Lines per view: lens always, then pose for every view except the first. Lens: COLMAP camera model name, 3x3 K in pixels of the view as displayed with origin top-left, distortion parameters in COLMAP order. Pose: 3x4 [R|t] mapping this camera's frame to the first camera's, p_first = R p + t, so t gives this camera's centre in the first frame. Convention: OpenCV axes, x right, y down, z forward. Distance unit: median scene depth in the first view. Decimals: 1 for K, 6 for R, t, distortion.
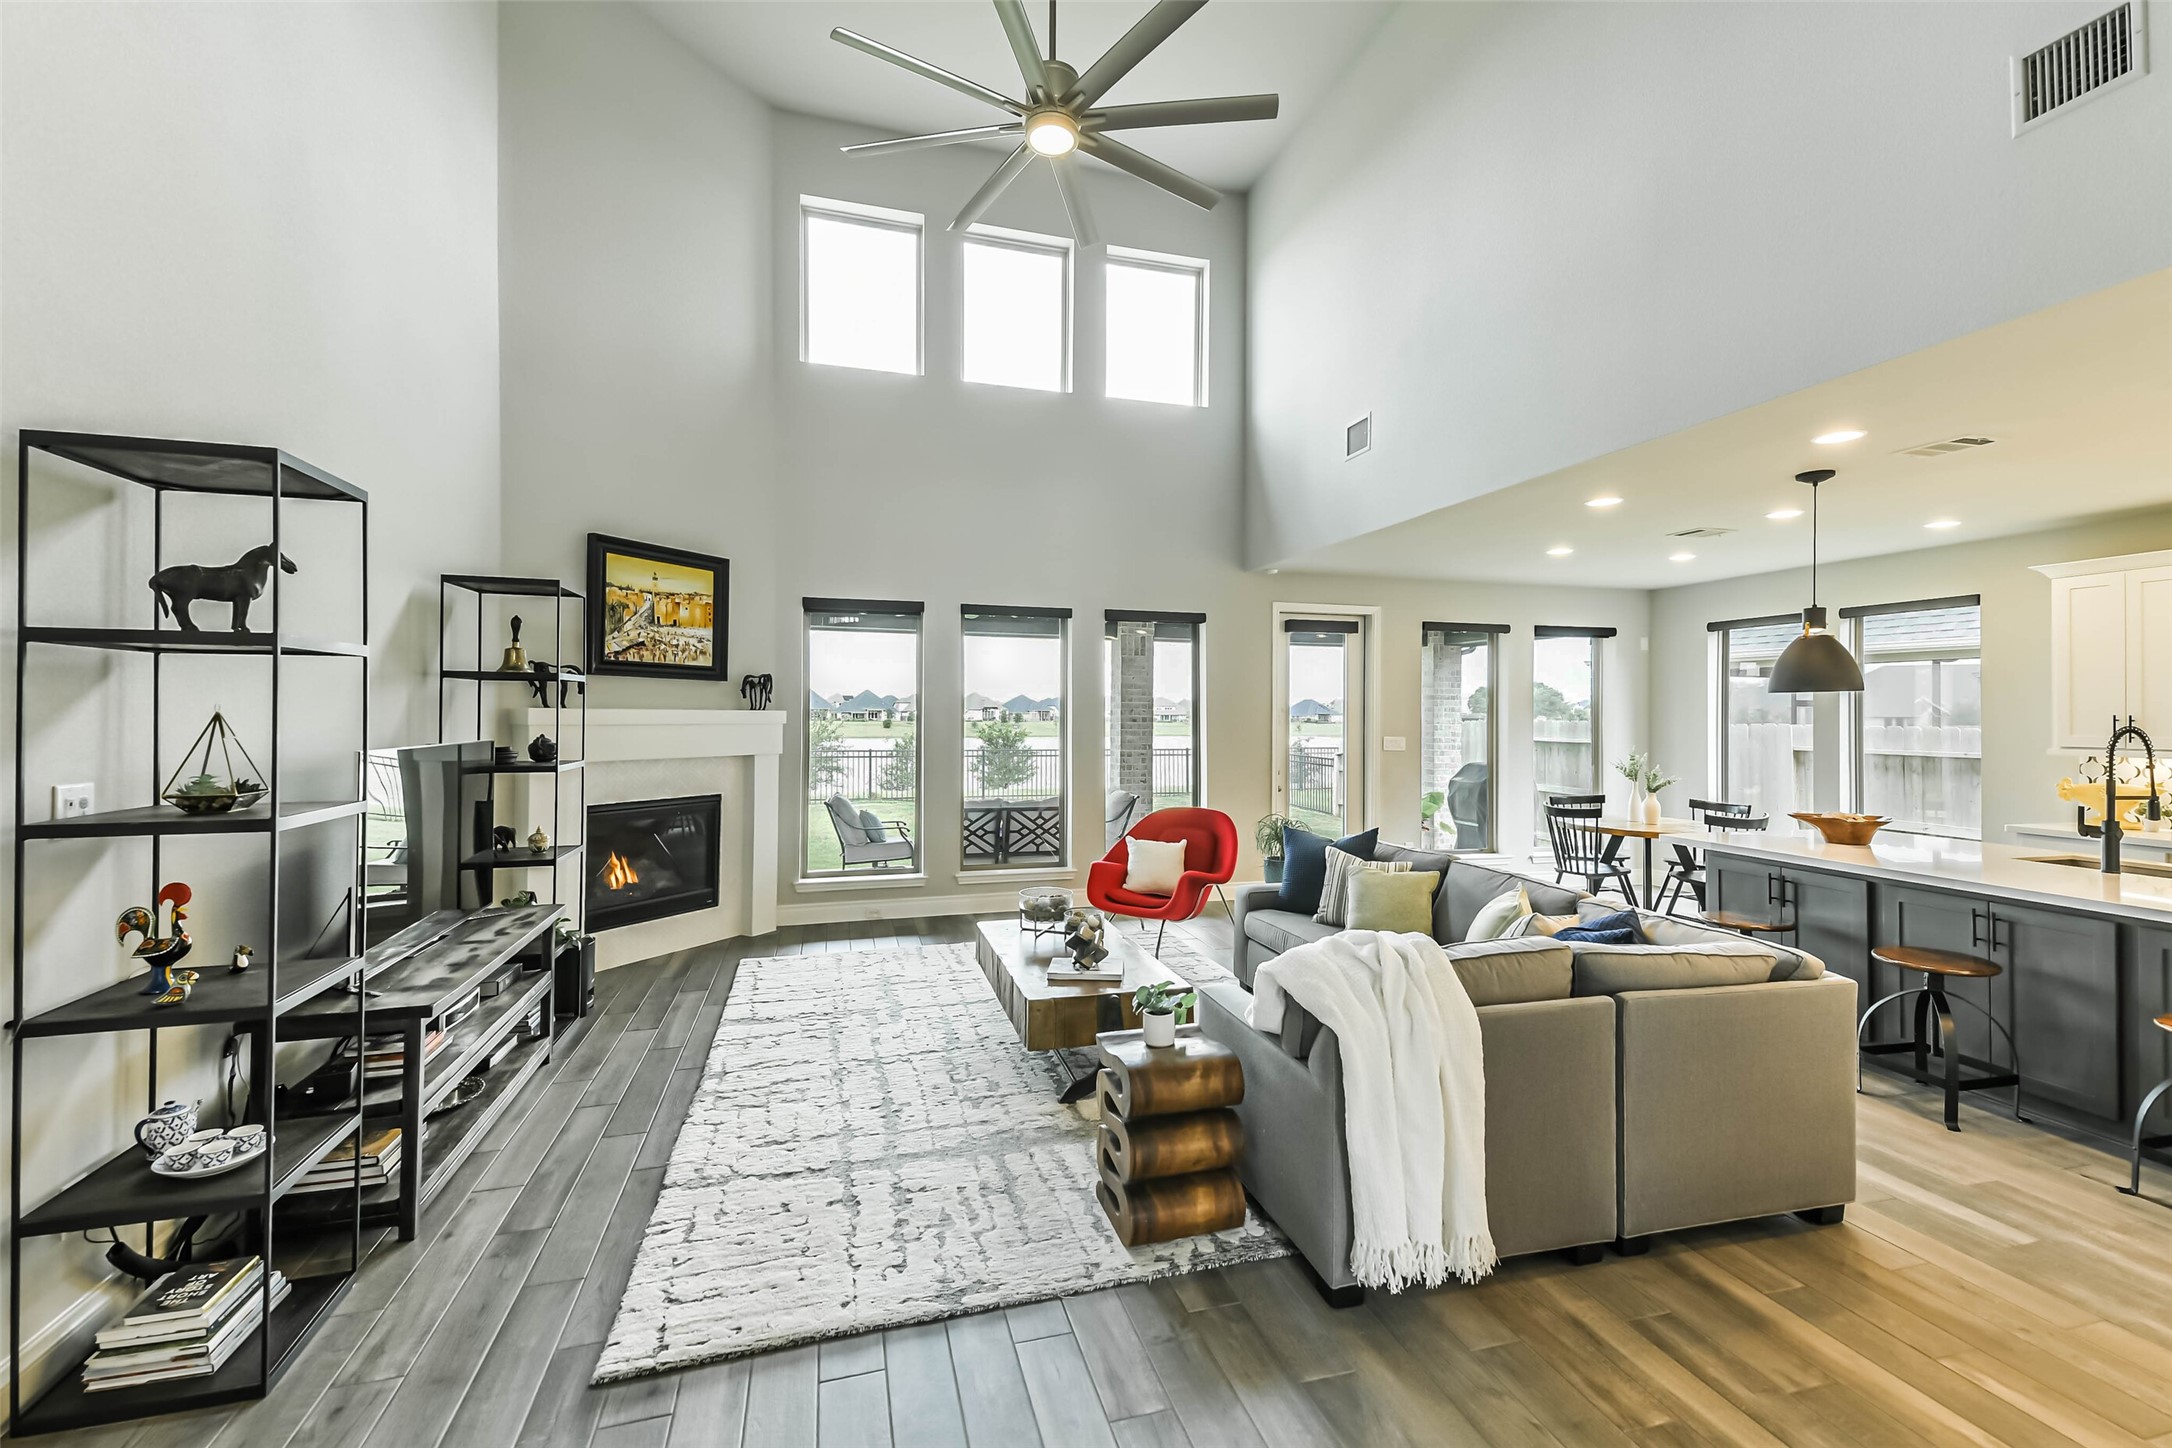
lens RADIAL K [[916.2, 0, 1107.9], [0, 916.2, 712.4], [0, 0, 1]] dist [0.033708, -0.000160]
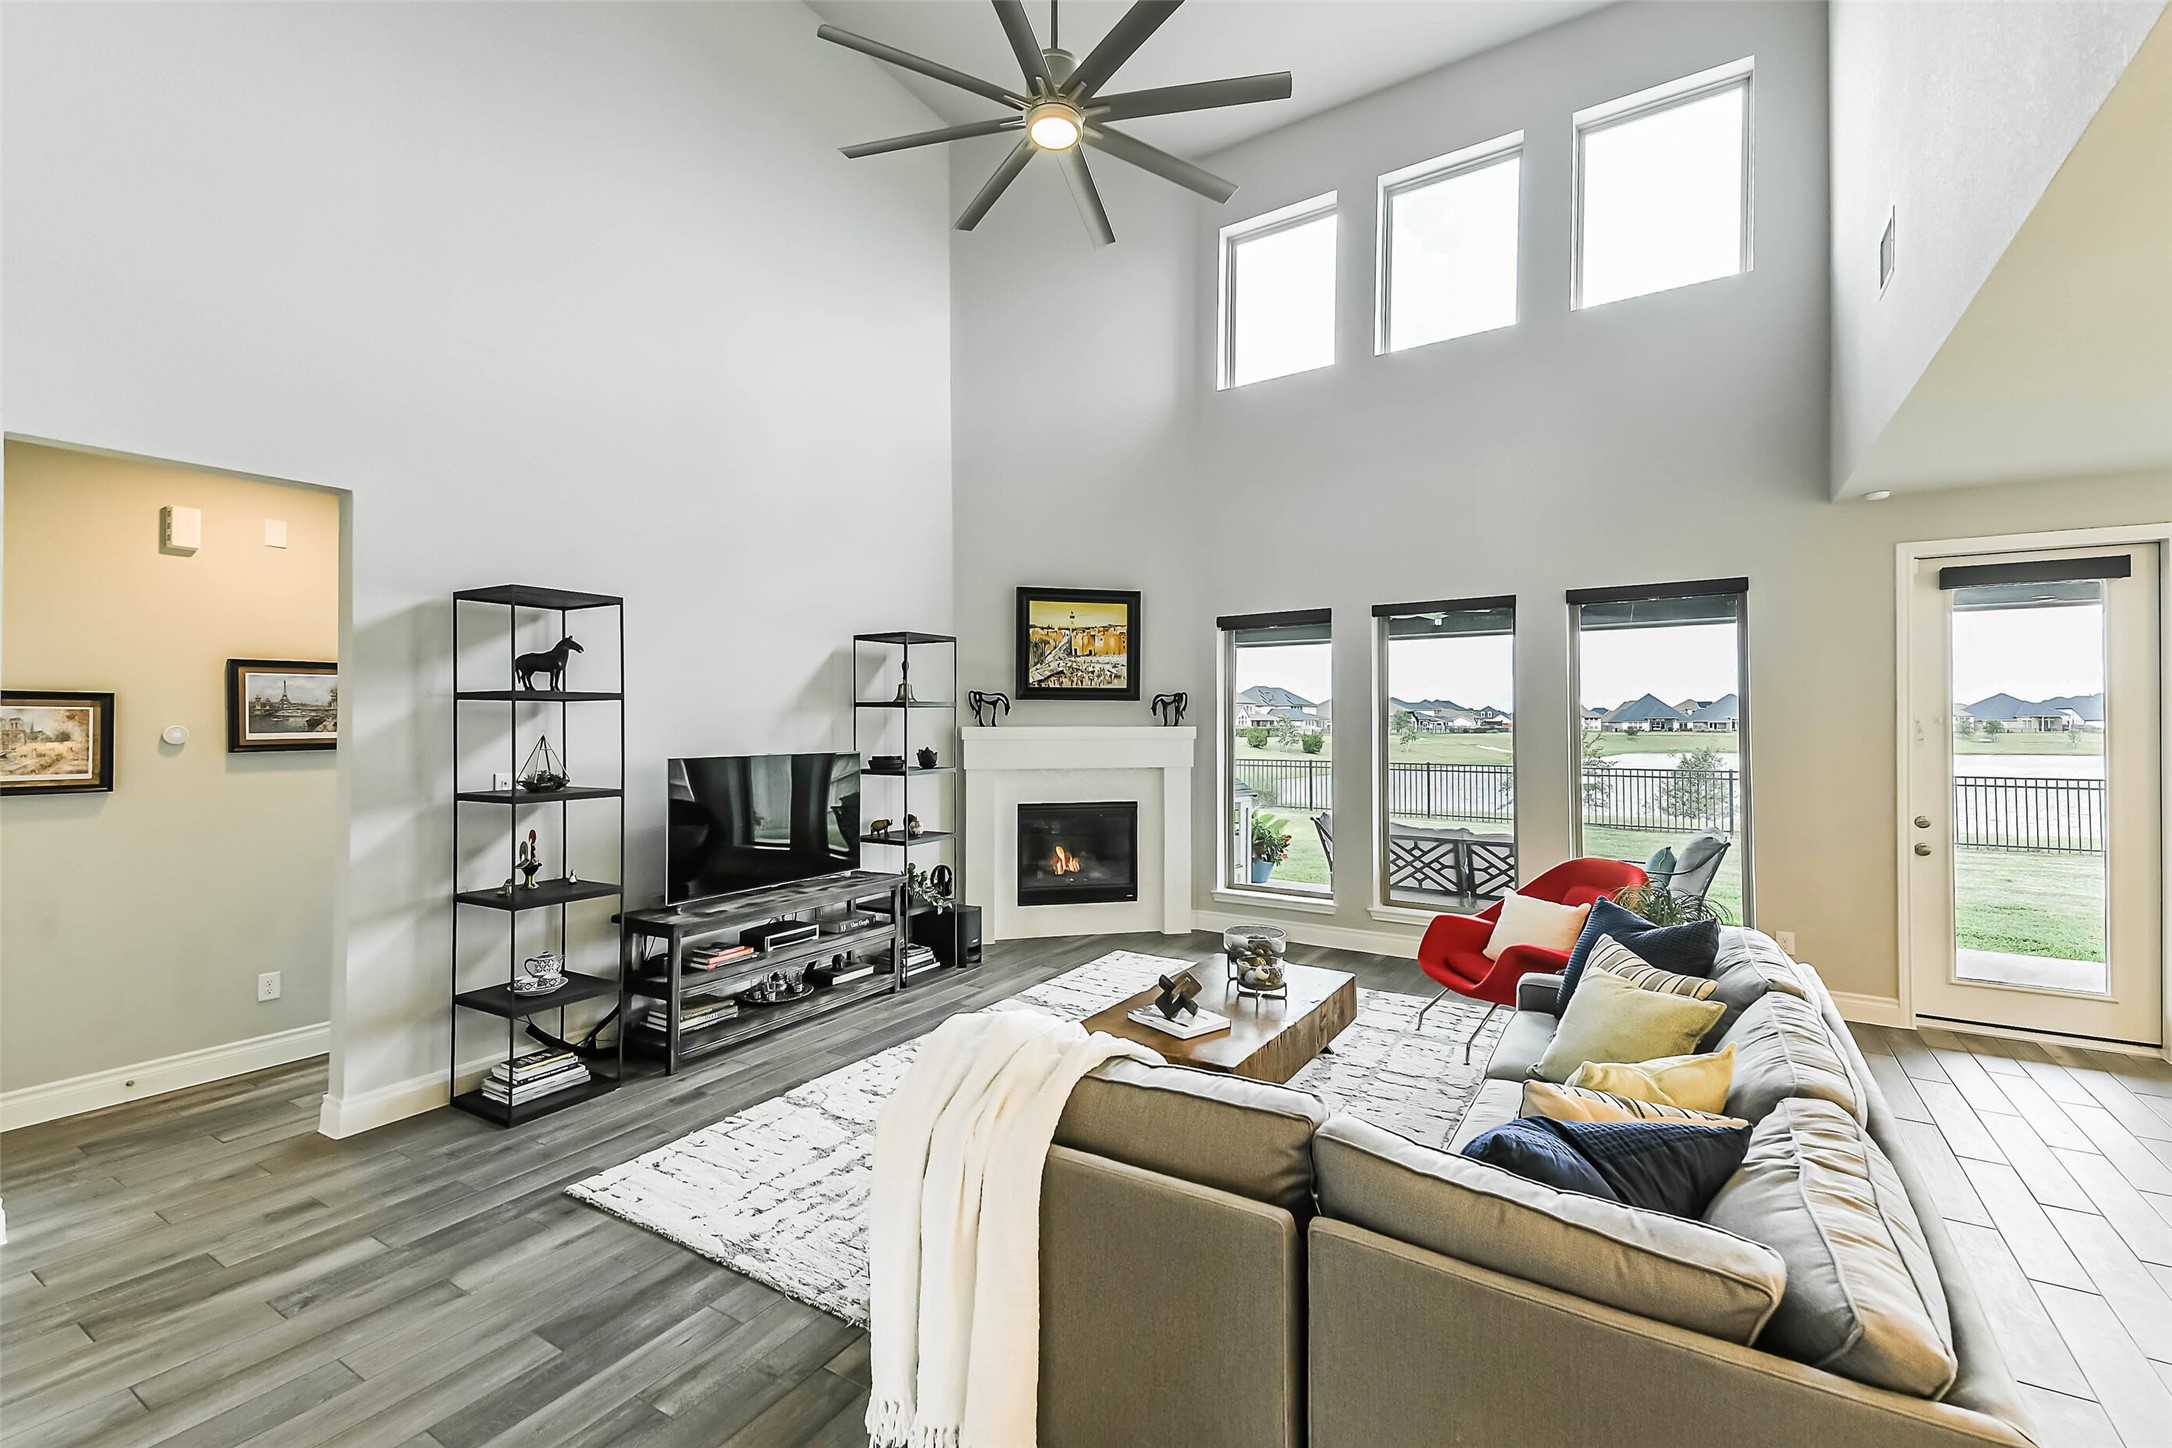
lens RADIAL K [[924.7, 0, 1096.1], [0, 924.7, 725.6], [0, 0, 1]] dist [0.073751, -0.000238]
pose [[0.661997, -0.004391, -0.749494, 0.424127], [0.006680, 0.999978, 0.000042, -0.004688], [0.749477, -0.005035, 0.662011, 0.236156]]
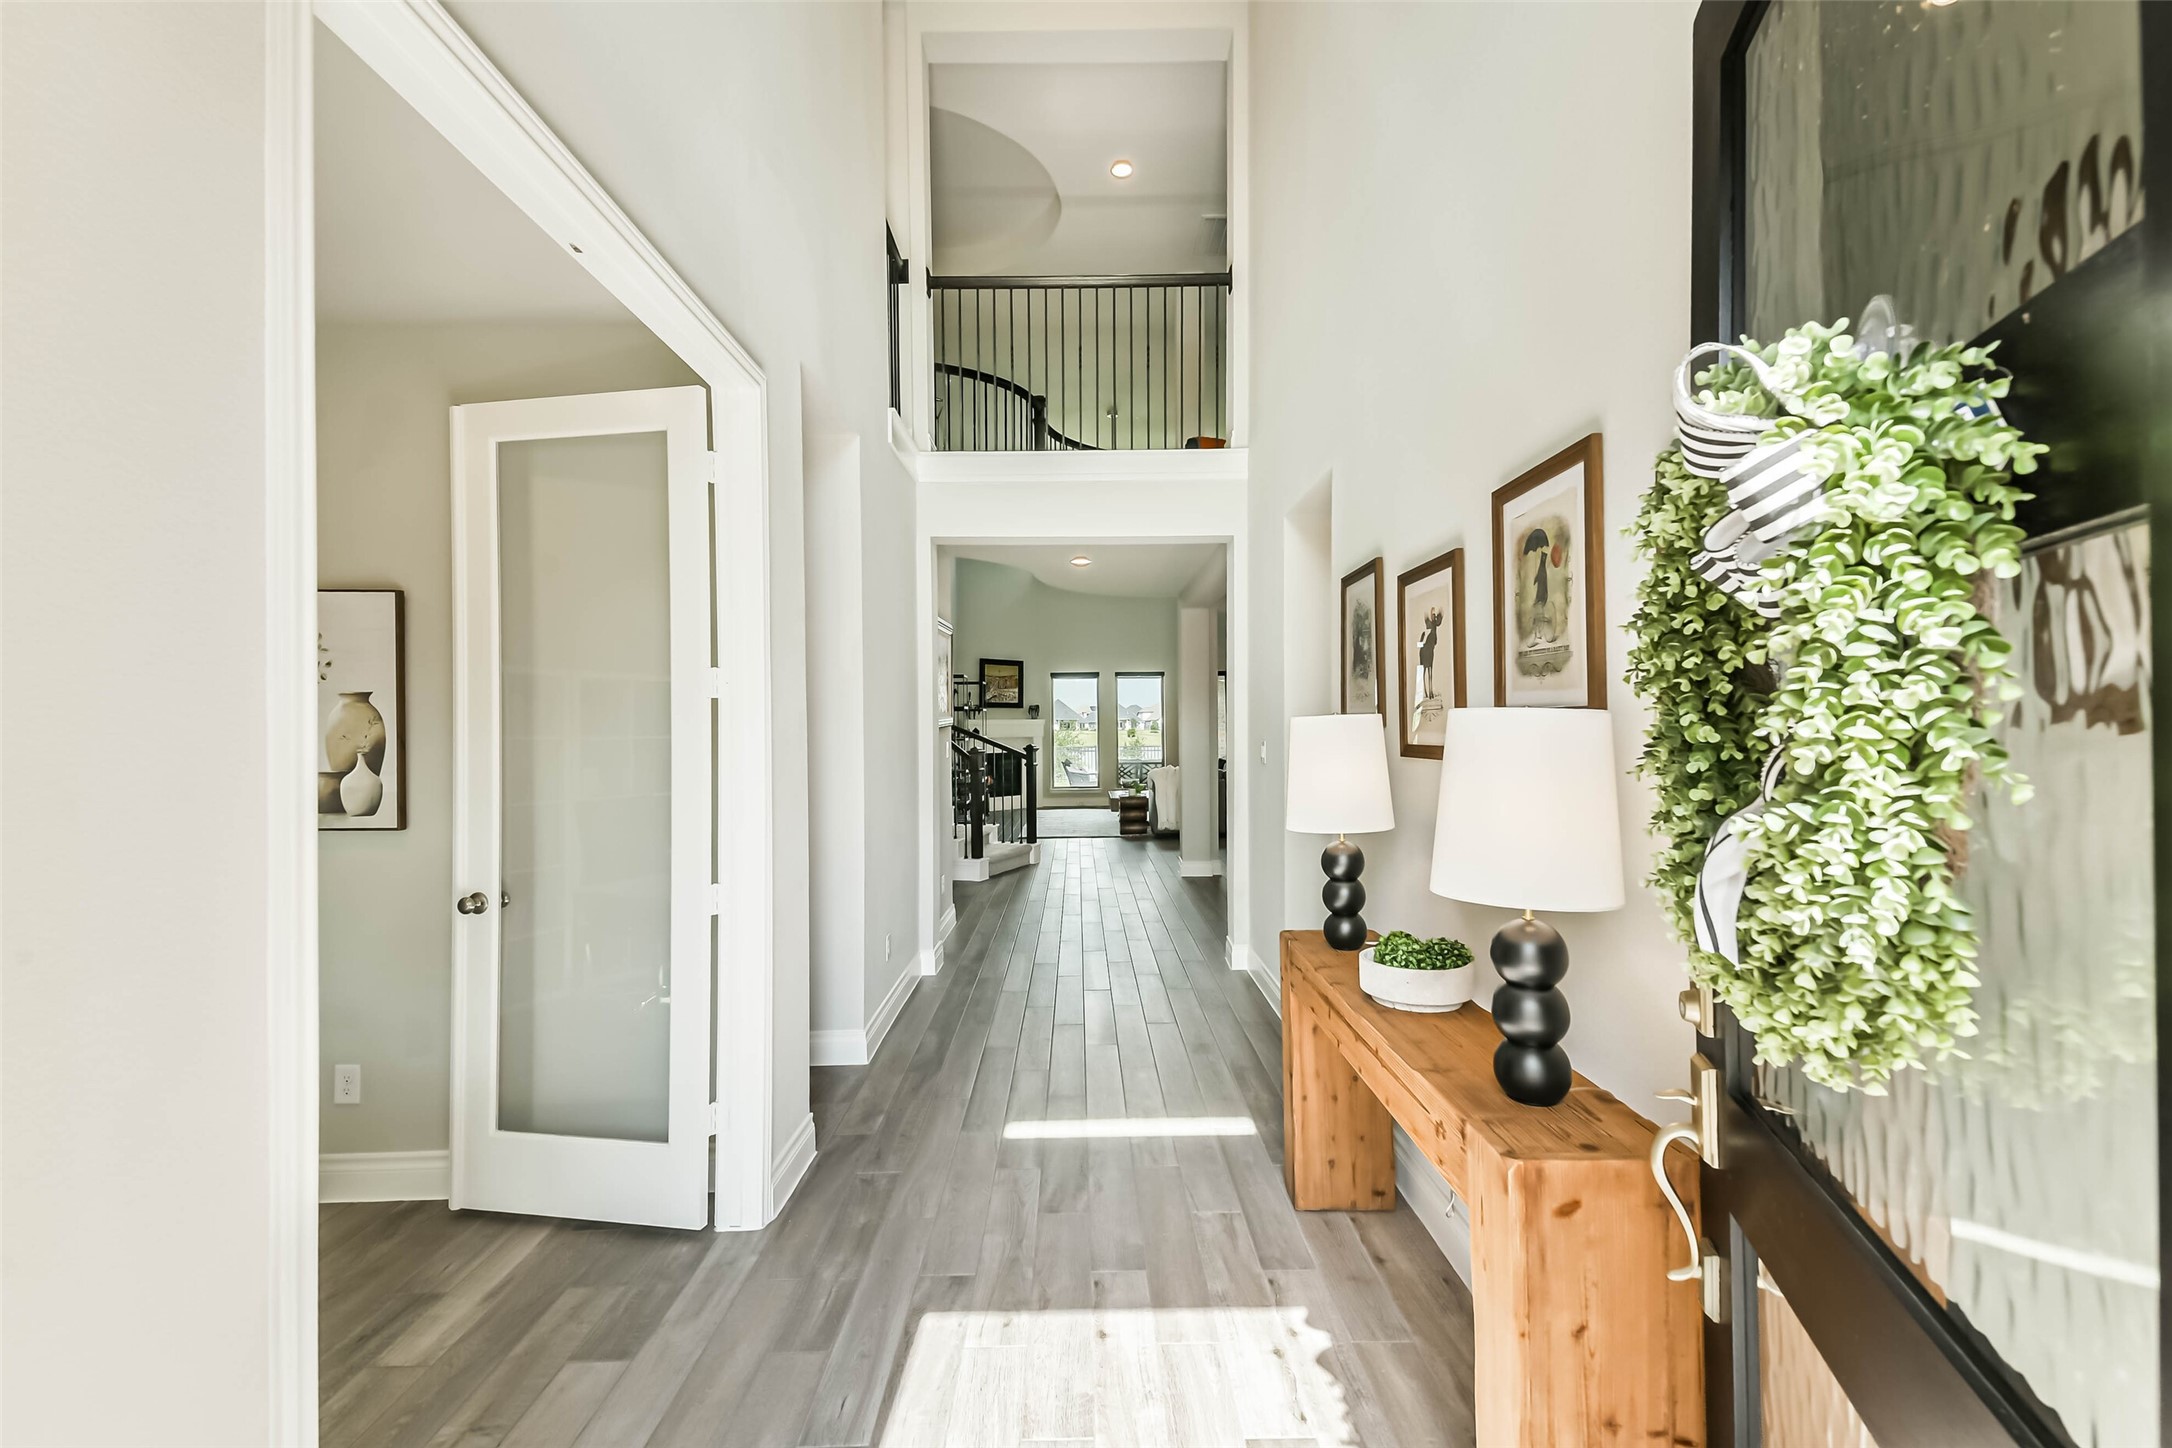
lens RADIAL K [[916.2, 0, 1107.9], [0, 916.2, 712.4], [0, 0, 1]] dist [0.033708, -0.000160]
pose [[0.964663, -0.023594, -0.262428, 0.540549], [0.021353, 0.999707, -0.011388, 0.013406], [0.262620, 0.005382, 0.964884, -1.561886]]
